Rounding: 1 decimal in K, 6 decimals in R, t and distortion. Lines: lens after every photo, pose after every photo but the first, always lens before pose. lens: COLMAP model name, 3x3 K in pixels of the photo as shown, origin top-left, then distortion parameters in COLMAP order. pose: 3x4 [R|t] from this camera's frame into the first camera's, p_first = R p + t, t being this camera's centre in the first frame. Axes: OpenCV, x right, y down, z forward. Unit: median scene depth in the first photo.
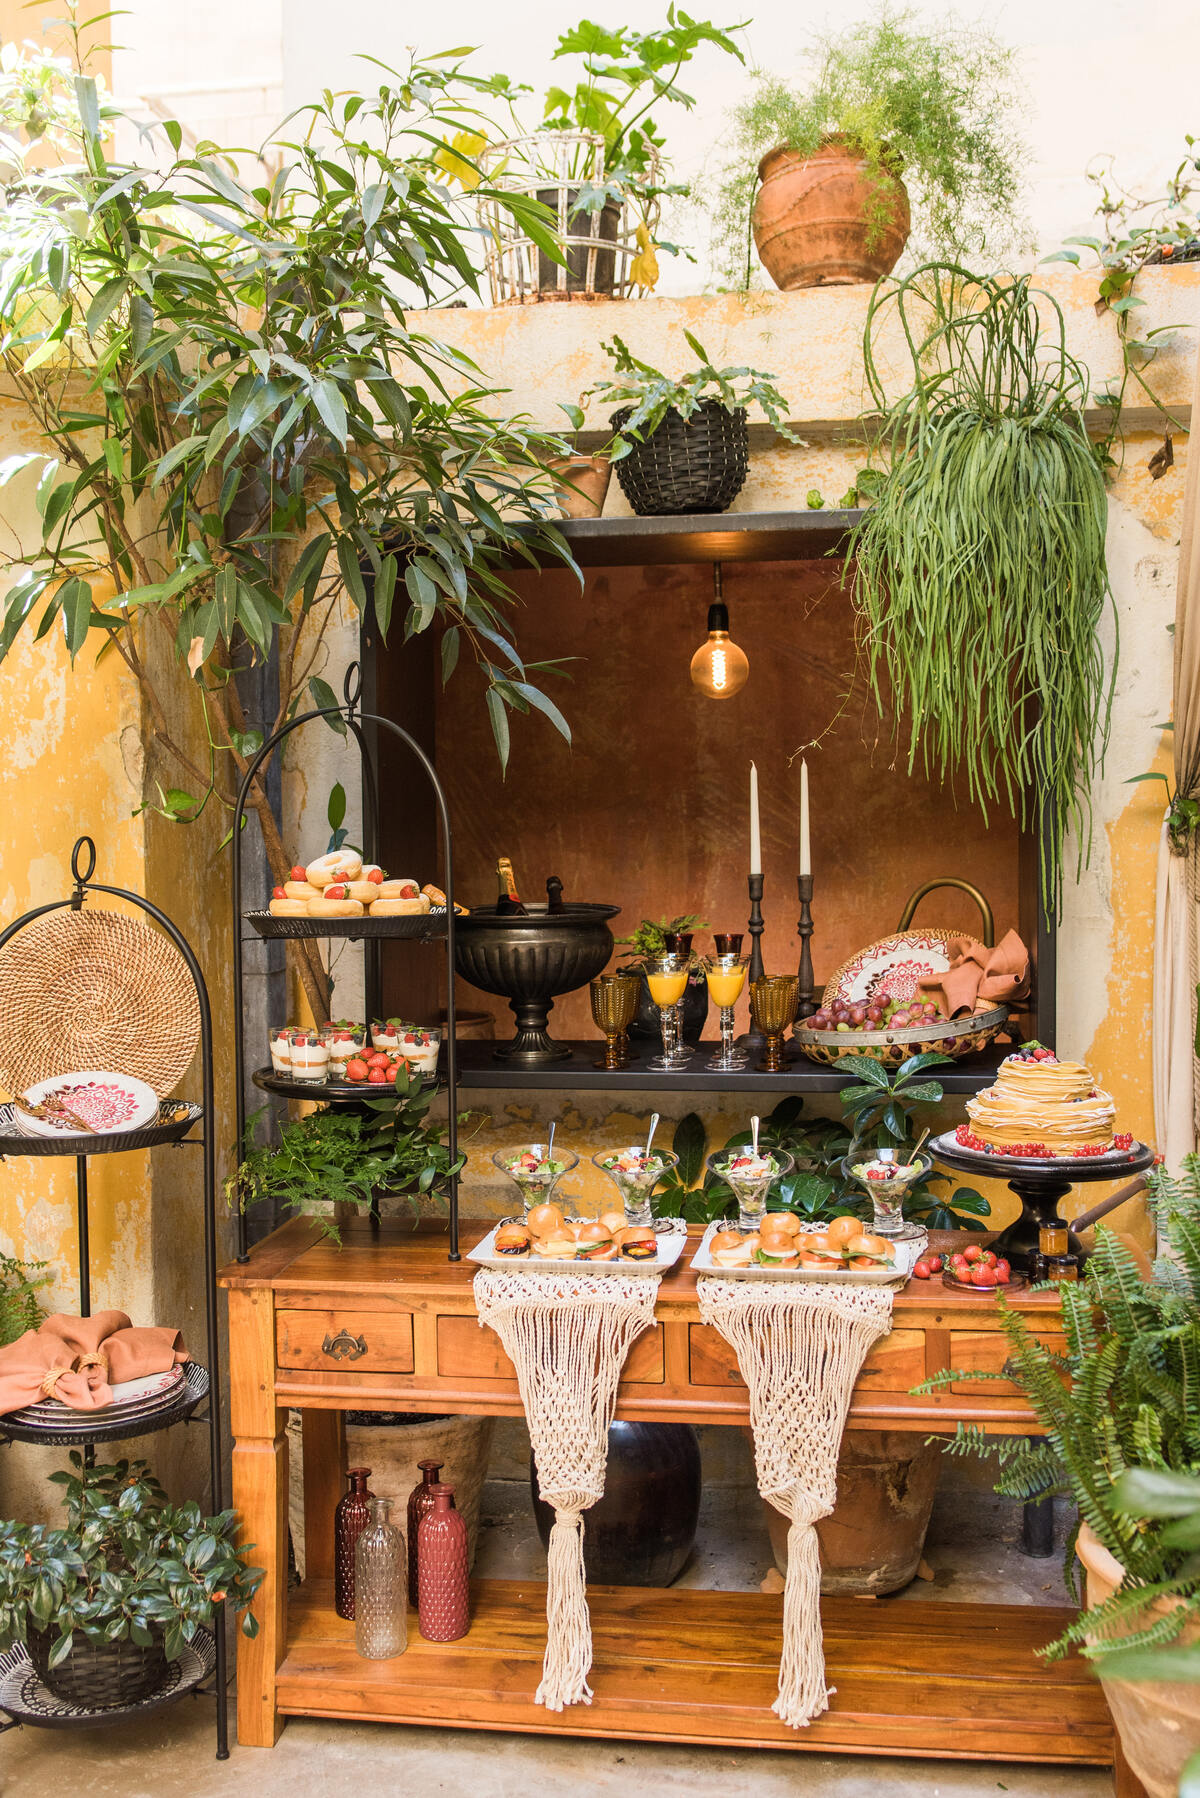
lens RADIAL K [[1901.8, 0, 600.0], [0, 1901.8, 899.0], [0, 0, 1]] dist [0.006202, 0.003645]
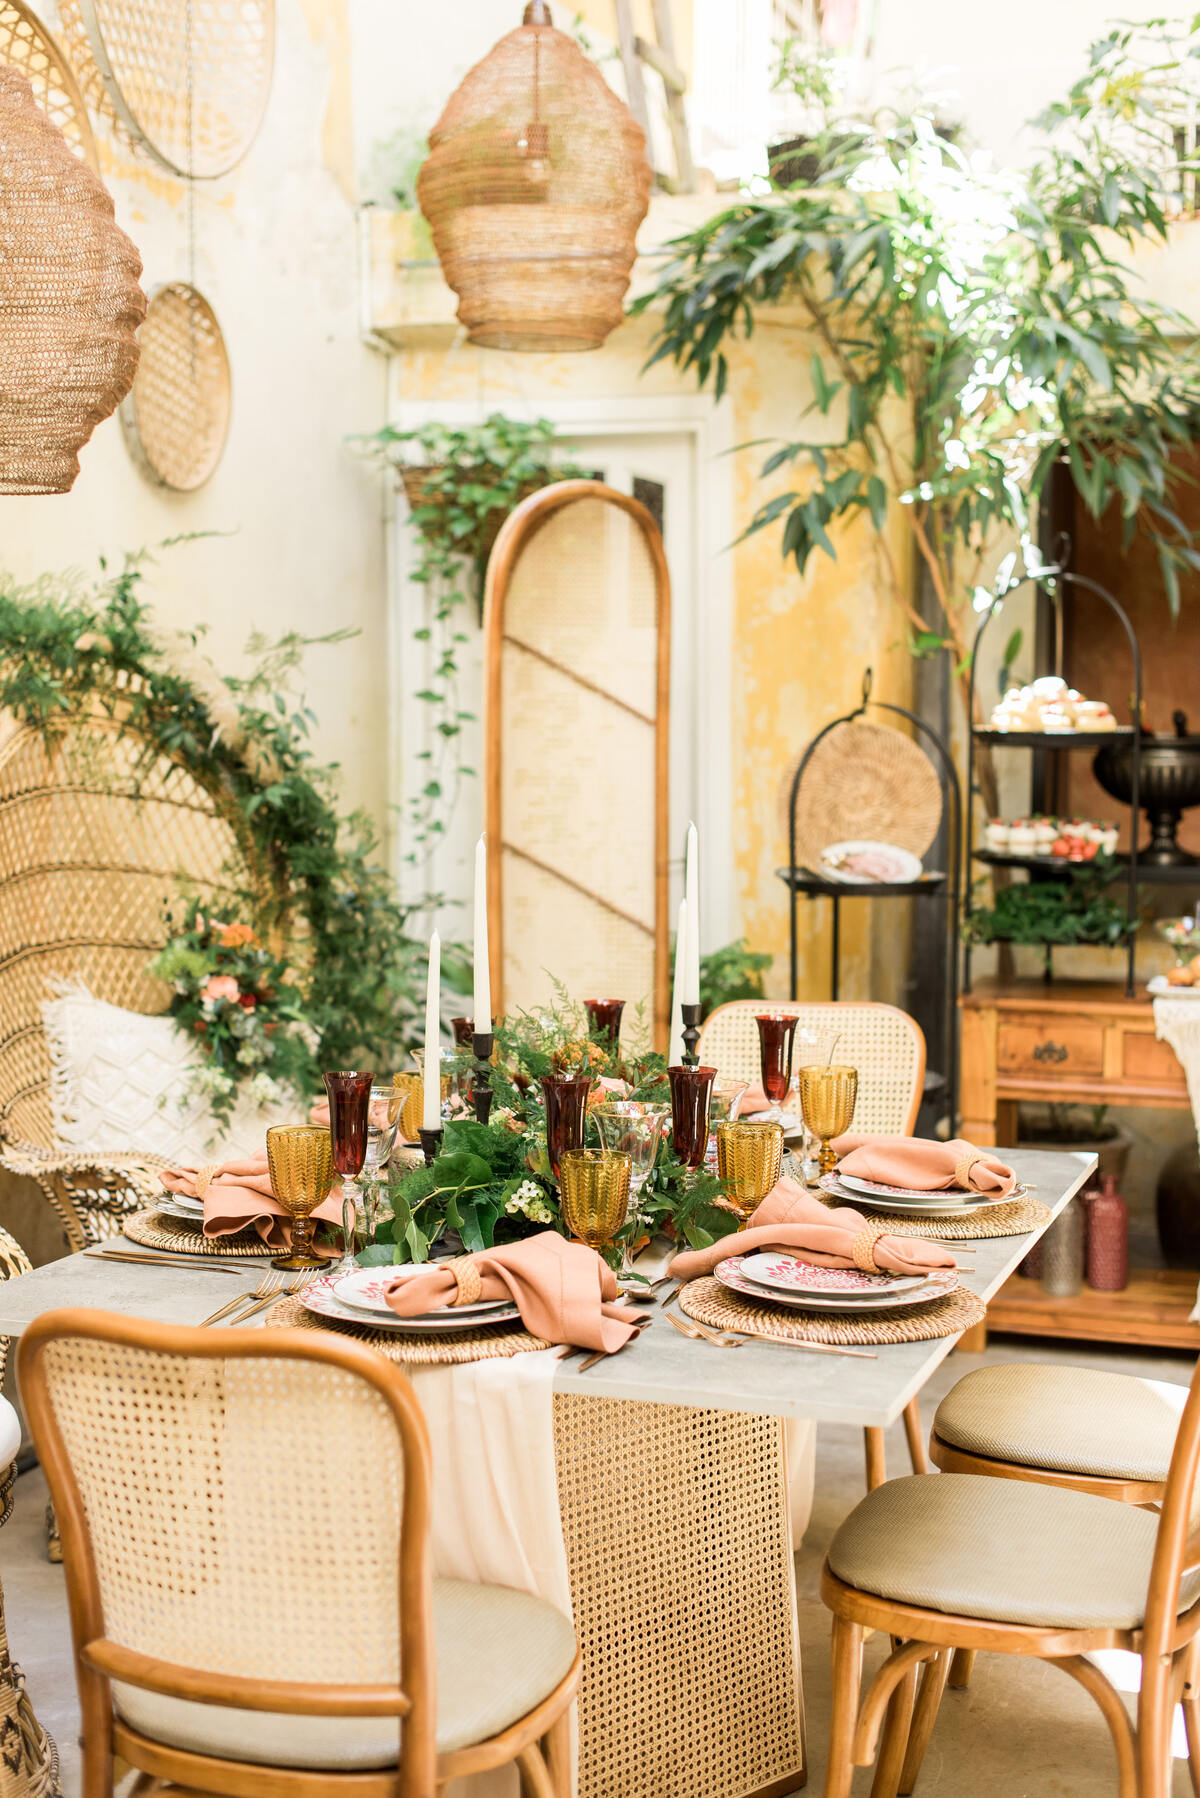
lens RADIAL K [[2492.1, 0, 600.0], [0, 2492.1, 899.0], [0, 0, 1]] dist [-0.029297, -0.044487]
pose [[0.984869, 0.031194, -0.170472, -0.143997], [-0.022381, 0.998324, 0.053379, 0.039600], [0.171851, -0.048755, 0.983916, -0.725446]]
